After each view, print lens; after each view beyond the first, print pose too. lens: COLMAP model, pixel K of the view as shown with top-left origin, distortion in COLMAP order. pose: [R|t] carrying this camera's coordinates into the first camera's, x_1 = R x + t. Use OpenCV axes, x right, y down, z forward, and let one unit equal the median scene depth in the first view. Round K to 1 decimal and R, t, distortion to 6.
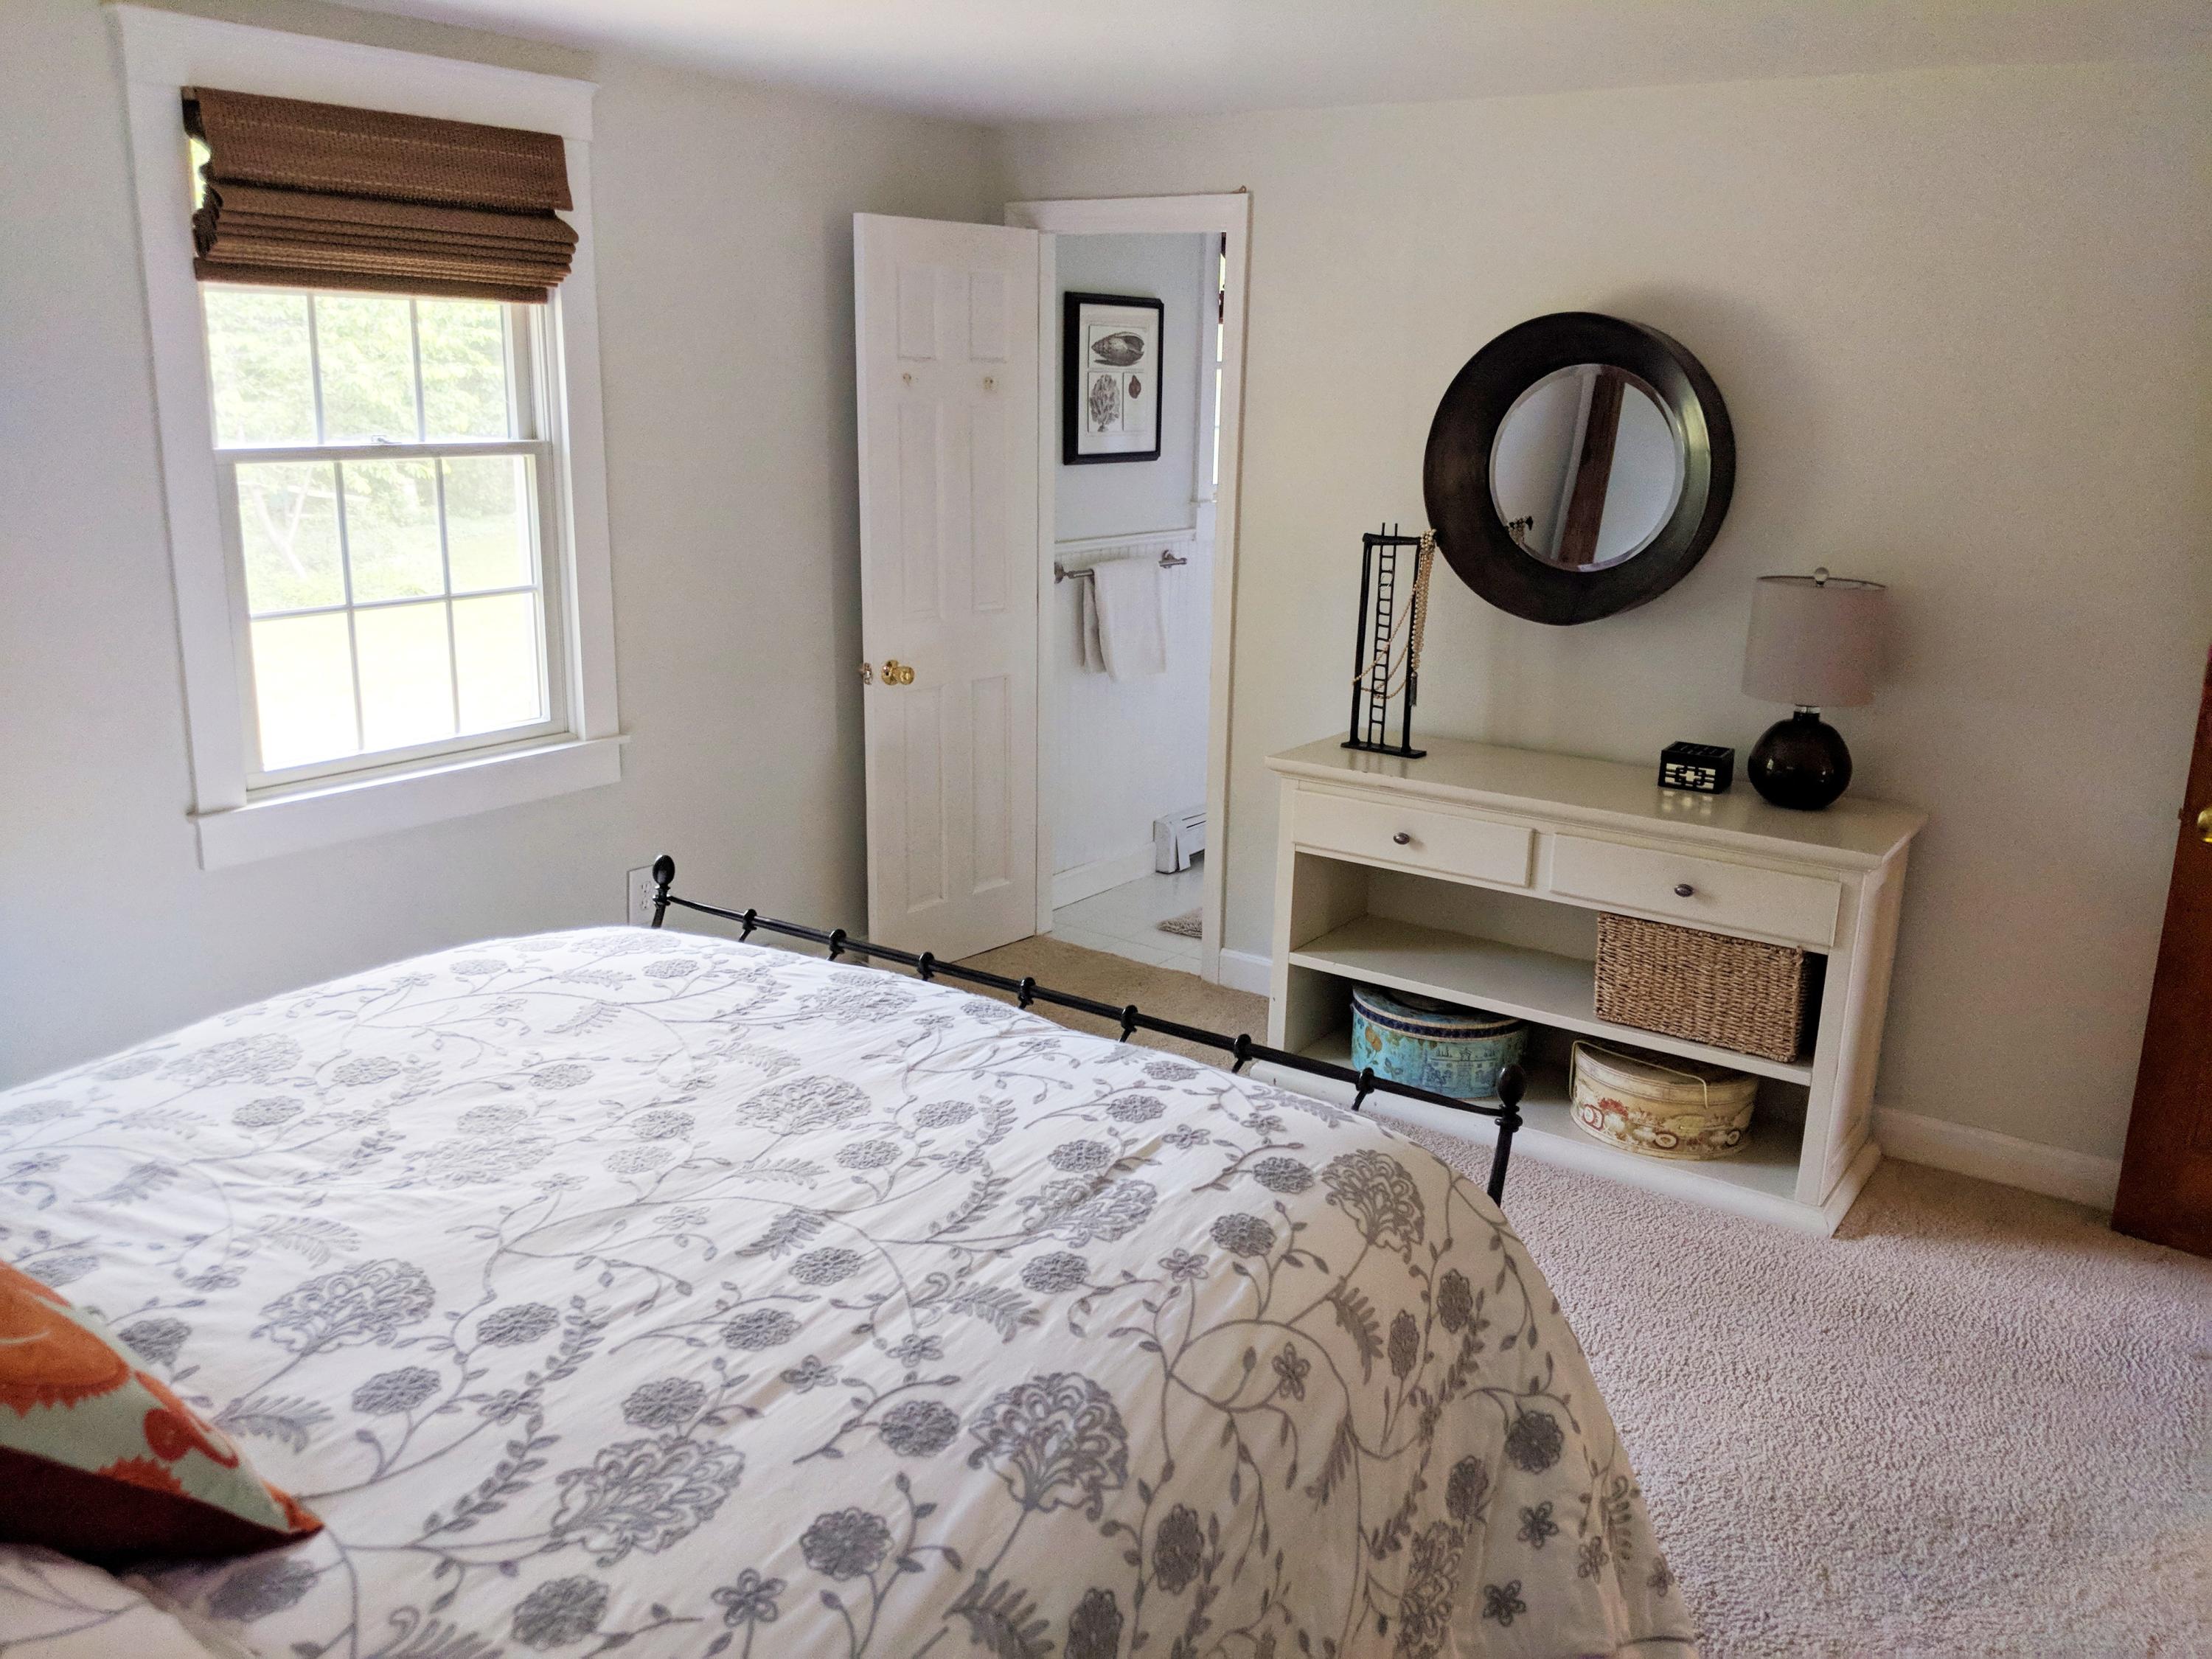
lens RADIAL K [[1795.9, 0, 1106.3], [0, 1795.9, 832.7], [0, 0, 1]] dist [0.030968, -0.009564]
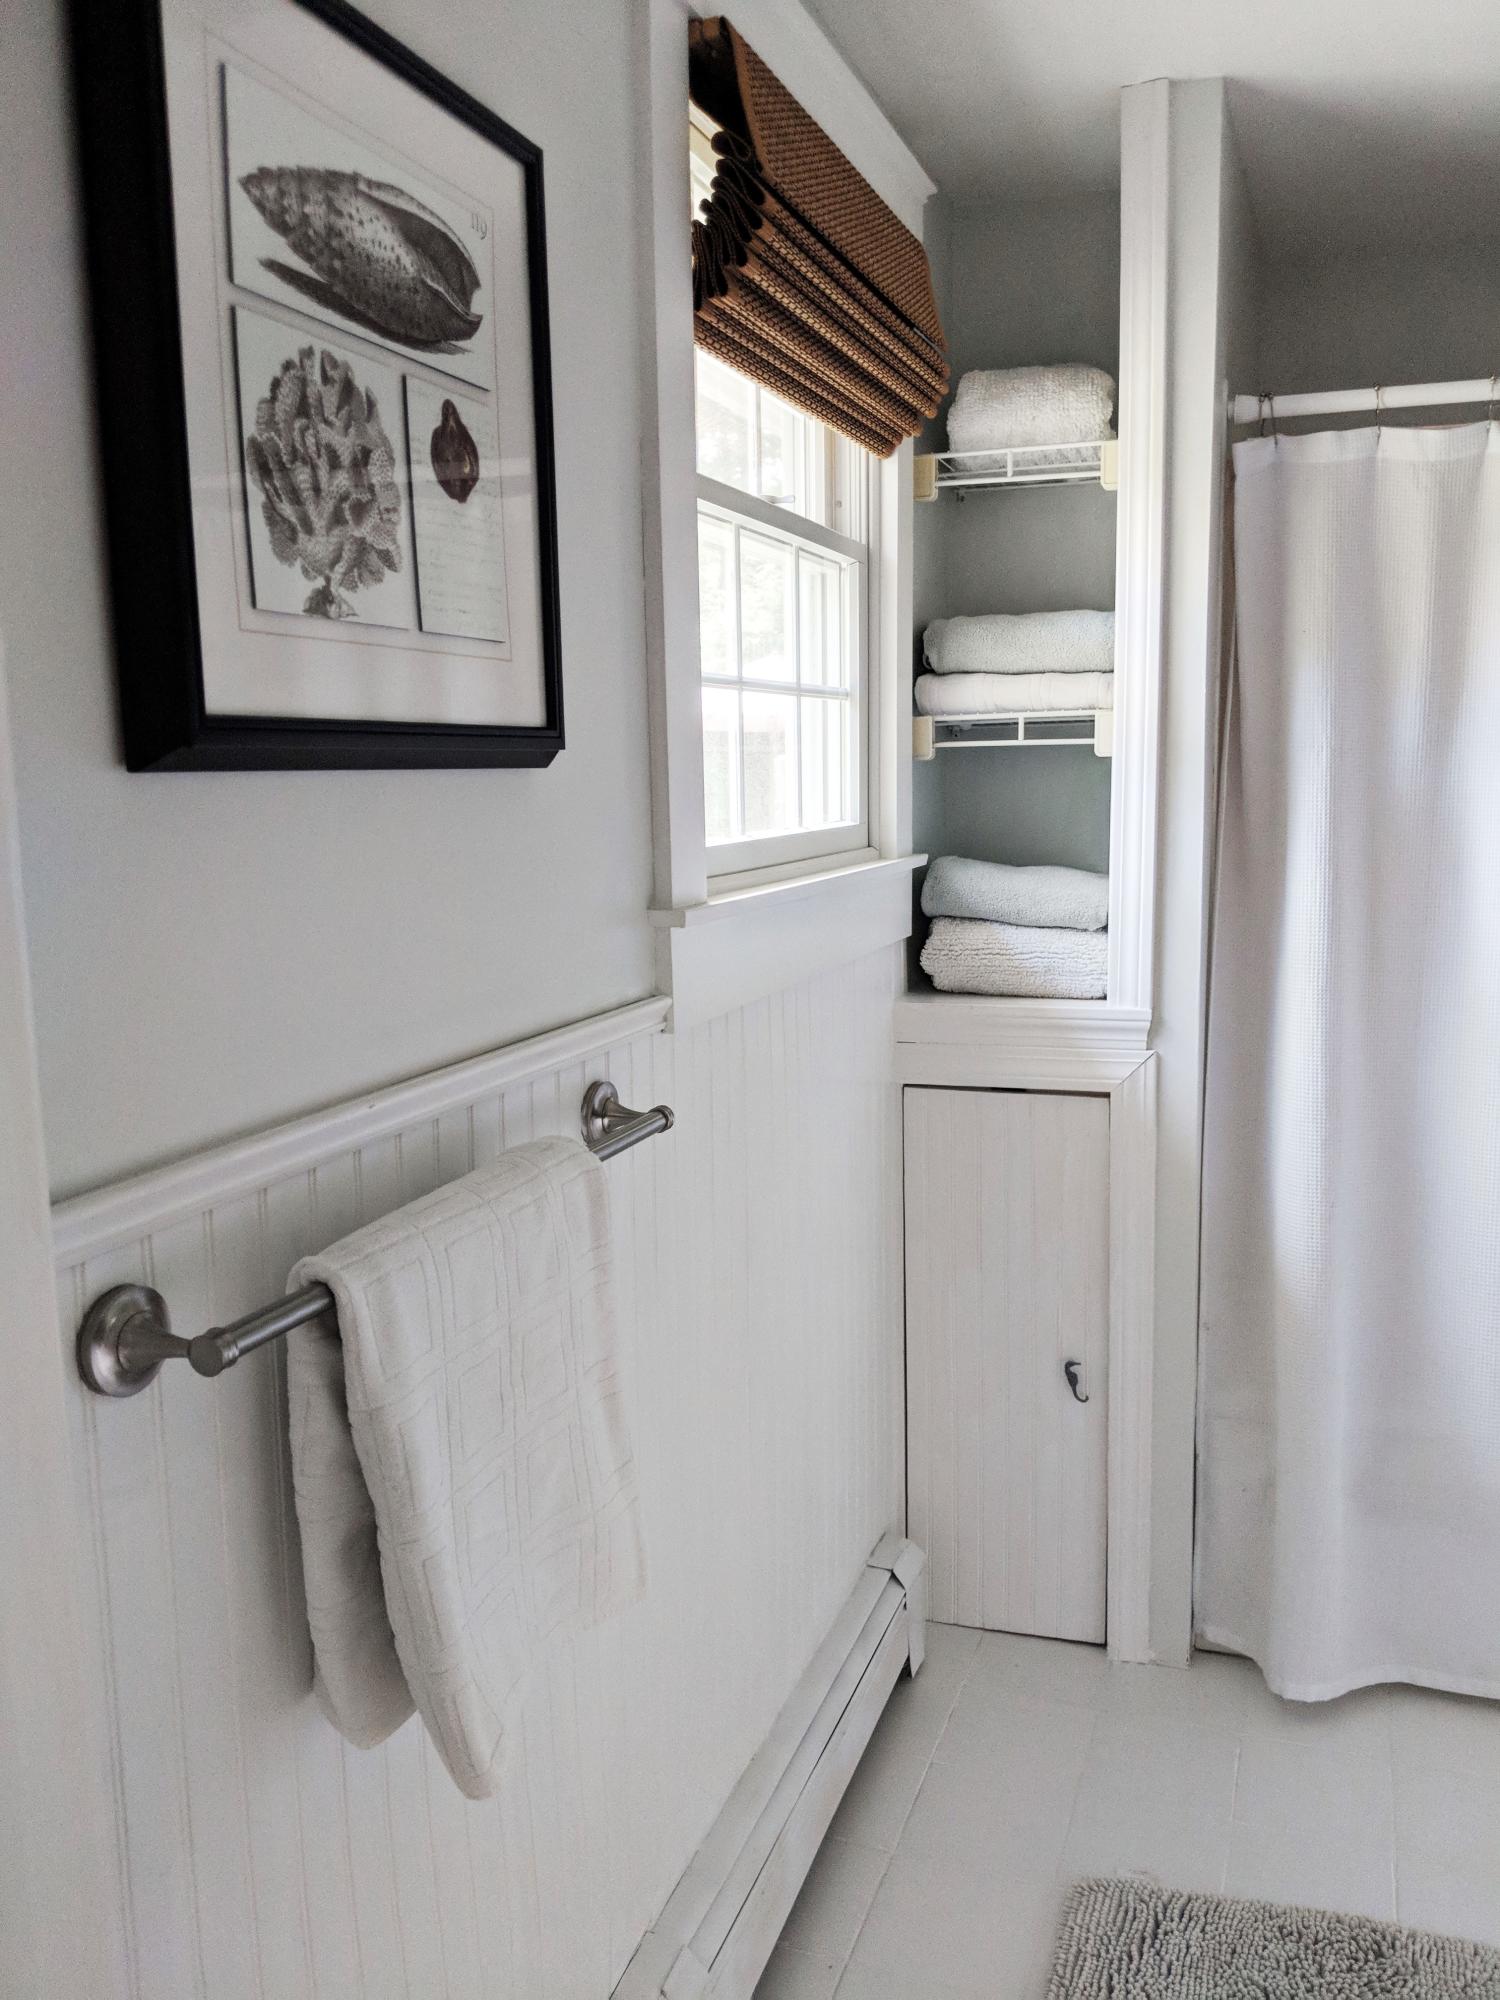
lens RADIAL K [[1623.8, 0, 755.0], [0, 1623.8, 997.6], [0, 0, 1]] dist [0.030968, -0.009564]
pose [[0.967725, -0.070268, 0.242014, -0.003111], [0.095956, 0.990742, -0.096033, -0.153659], [-0.233025, 0.116156, 0.965509, 0.799529]]
